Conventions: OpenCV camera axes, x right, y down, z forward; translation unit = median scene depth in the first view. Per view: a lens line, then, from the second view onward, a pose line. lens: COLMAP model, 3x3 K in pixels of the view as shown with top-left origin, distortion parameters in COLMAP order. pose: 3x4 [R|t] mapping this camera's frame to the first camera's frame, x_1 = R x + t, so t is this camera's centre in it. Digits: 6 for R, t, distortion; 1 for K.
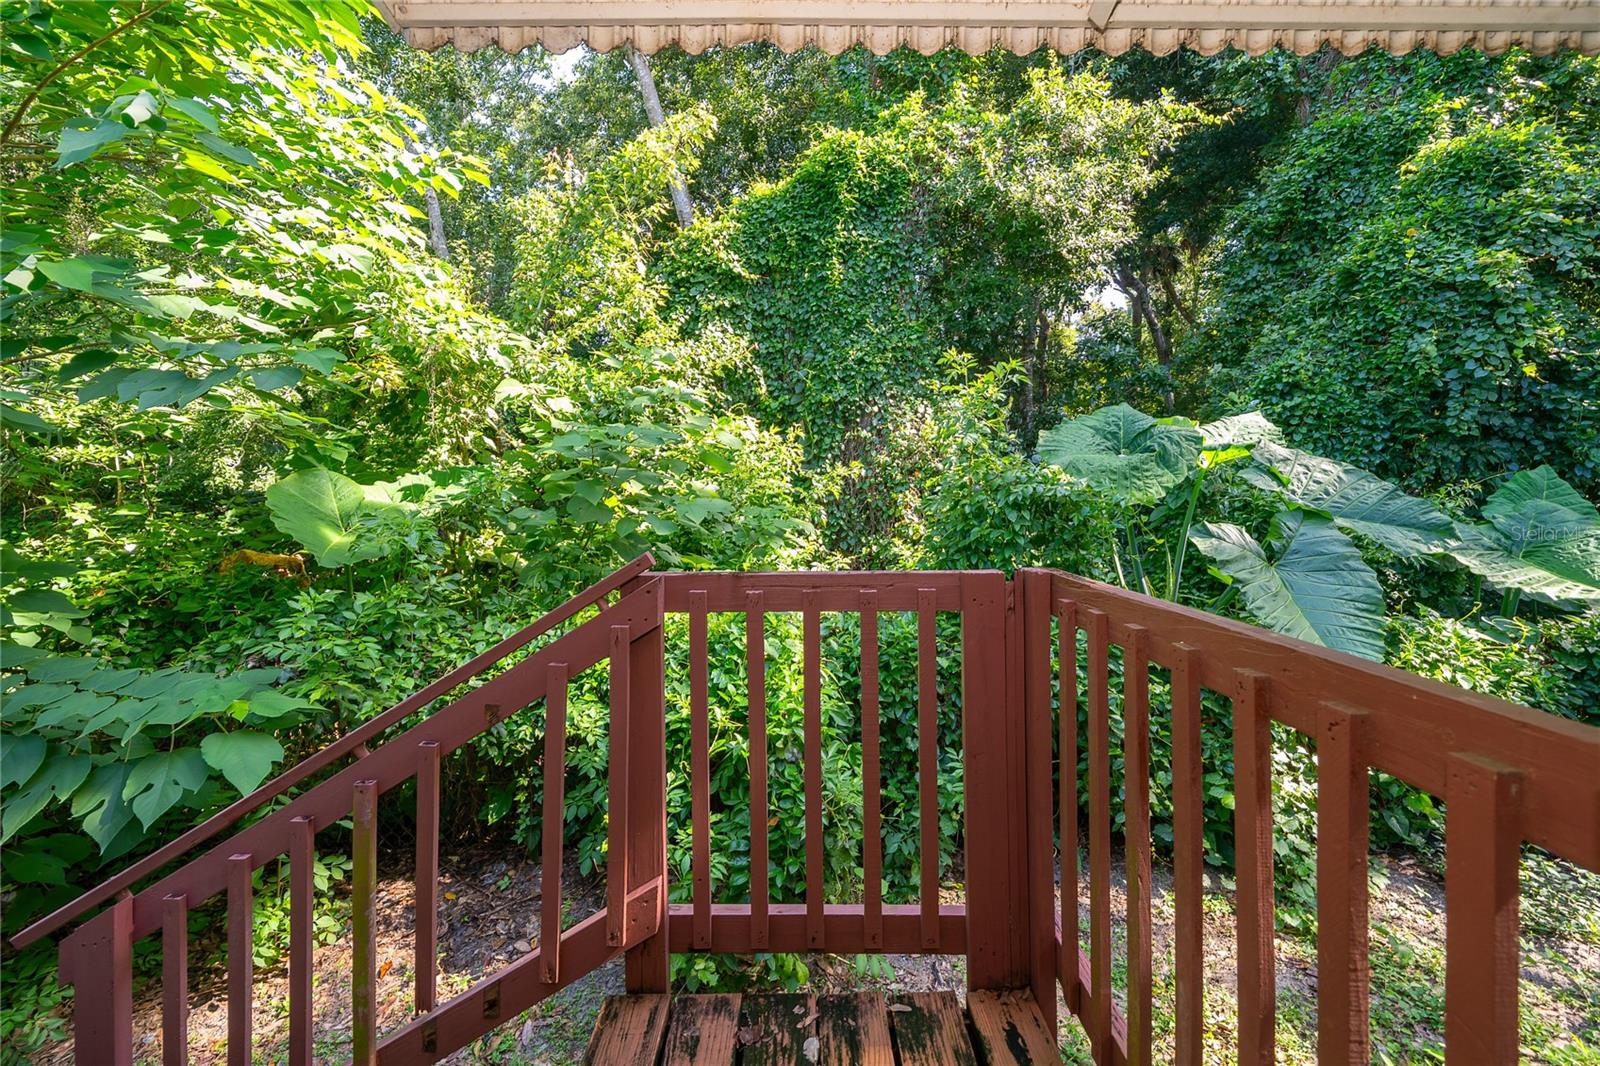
lens RADIAL K [[628.5, 0, 791.9], [0, 628.5, 477.4], [0, 0, 1]] dist [-0.003414, -0.000306]
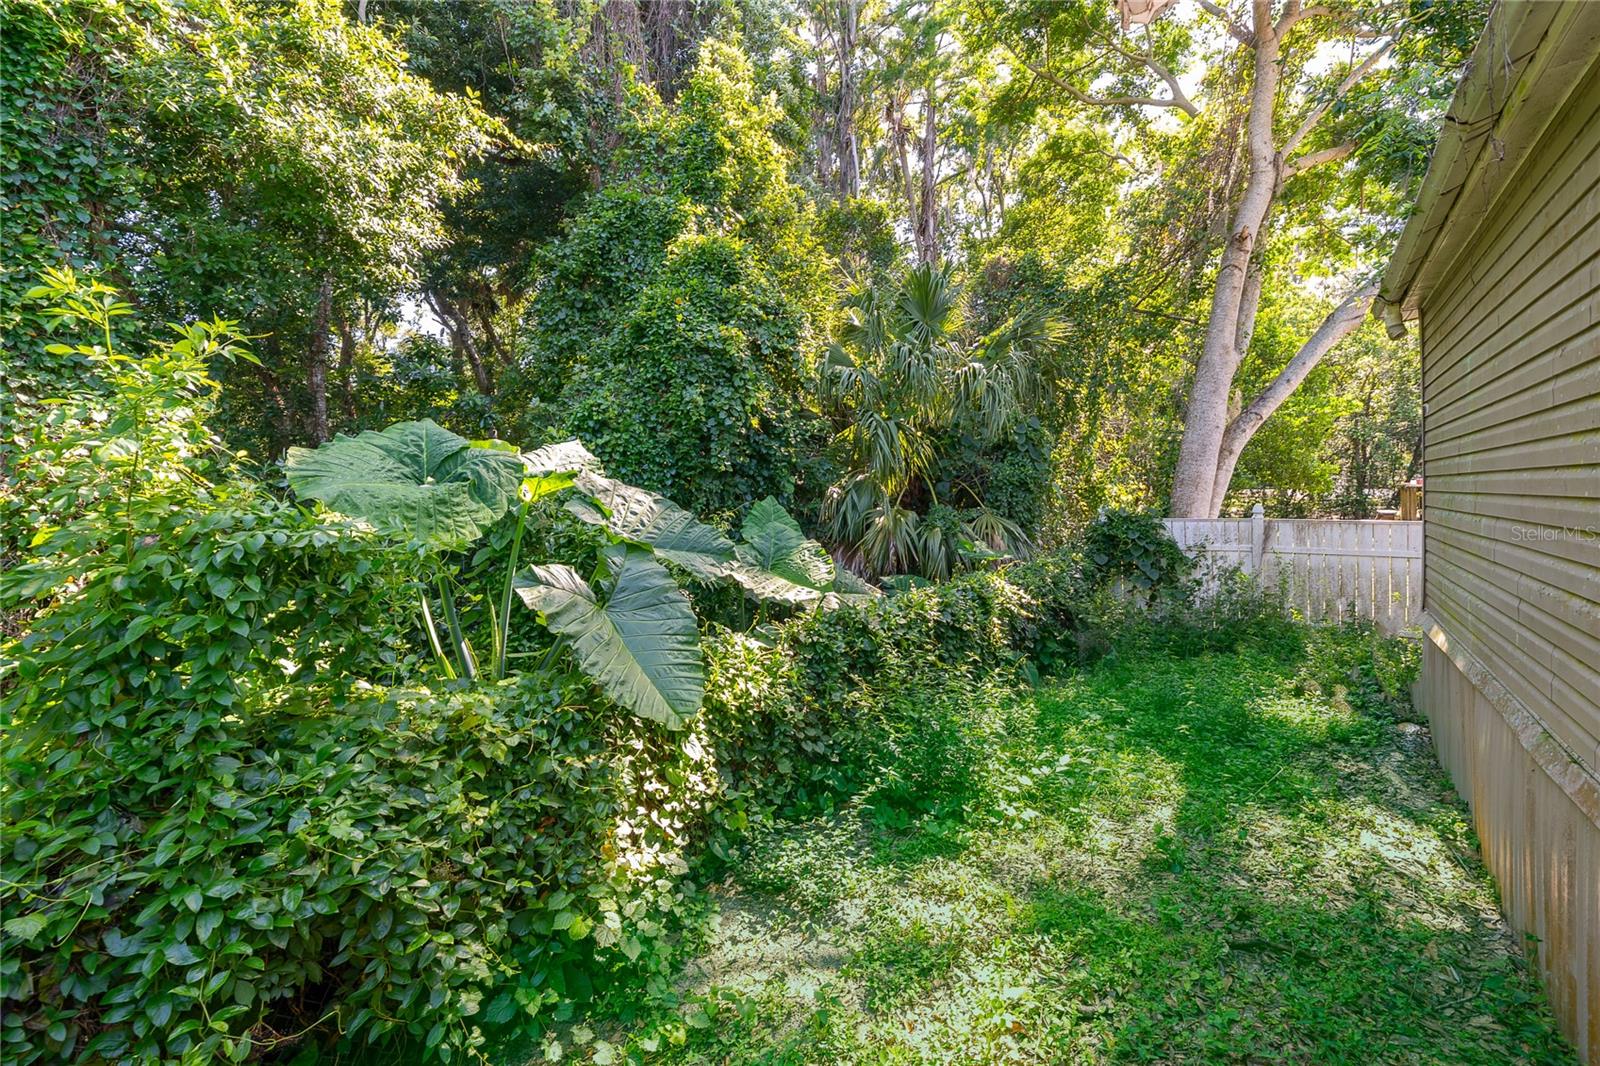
lens RADIAL K [[628.5, 0, 799.1], [0, 628.5, 527.1], [0, 0, 1]] dist [-0.003414, -0.000306]
pose [[0.551586, -0.046181, 0.832839, 0.126021], [0.035643, 0.998859, 0.031781, 0.005286], [-0.833356, 0.012155, 0.552603, 0.188111]]
